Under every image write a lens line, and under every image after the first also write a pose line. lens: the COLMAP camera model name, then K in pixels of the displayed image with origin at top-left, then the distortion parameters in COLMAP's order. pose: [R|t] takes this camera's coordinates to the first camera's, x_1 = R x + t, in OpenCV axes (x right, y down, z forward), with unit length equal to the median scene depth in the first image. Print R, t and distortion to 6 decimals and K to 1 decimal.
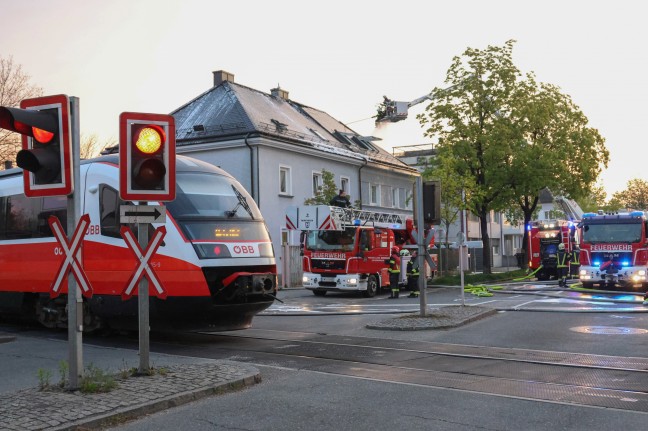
lens RADIAL K [[750.4, 0, 321.6], [0, 750.4, 228.8], [0, 0, 1]] dist [-0.005196, 0.000000]
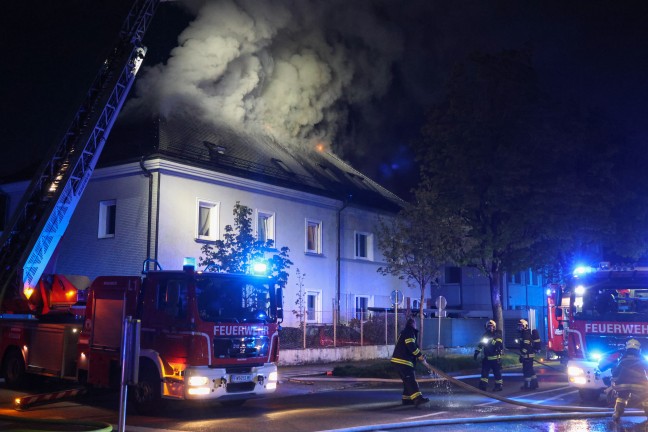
lens RADIAL K [[750.4, 0, 319.1], [0, 750.4, 220.9], [0, 0, 1]] dist [-0.005196, 0.000000]
pose [[0.990978, 0.013493, -0.133345, 0.150556], [-0.025896, 0.995448, -0.091725, 0.001518], [0.131501, 0.094350, 0.986816, 0.263018]]
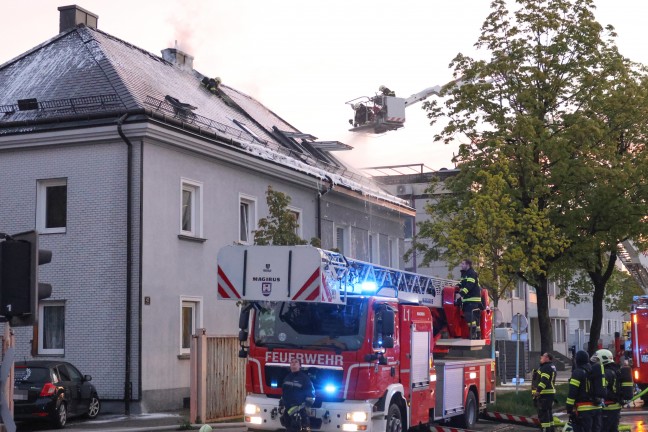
lens RADIAL K [[1125.0, 0, 303.4], [0, 1125.0, 234.3], [0, 0, 1]] dist [-0.027886, 0.000000]
pose [[0.996439, 0.025459, 0.080382, -0.030700], [-0.020411, 0.997804, -0.063008, 0.001732], [-0.081809, 0.061143, 0.994771, 0.194067]]
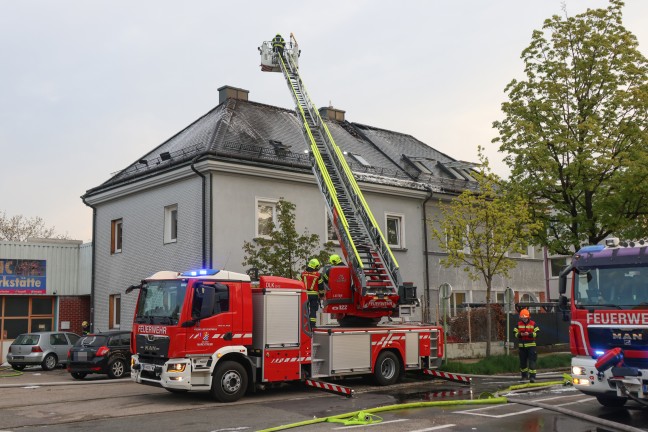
lens RADIAL K [[750.4, 0, 313.5], [0, 750.4, 217.7], [0, 0, 1]] dist [-0.005196, 0.000000]
pose [[0.933749, -0.042623, -0.355382, 0.236176], [0.009280, 0.995433, -0.095006, 0.003582], [0.357809, 0.085414, 0.929880, 0.317513]]
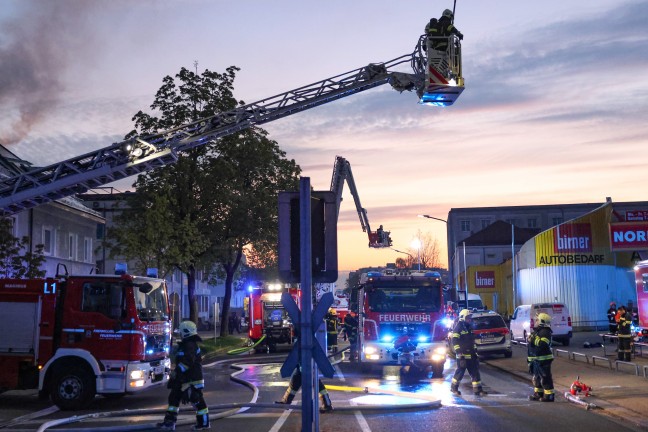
lens RADIAL K [[750.4, 0, 321.8], [0, 750.4, 218.5], [0, 0, 1]] dist [-0.005196, 0.000000]
pose [[0.895817, 0.063612, 0.439846, -0.022189], [-0.022758, 0.994971, -0.097547, 0.000425], [-0.443839, 0.077374, 0.892760, 0.215326]]
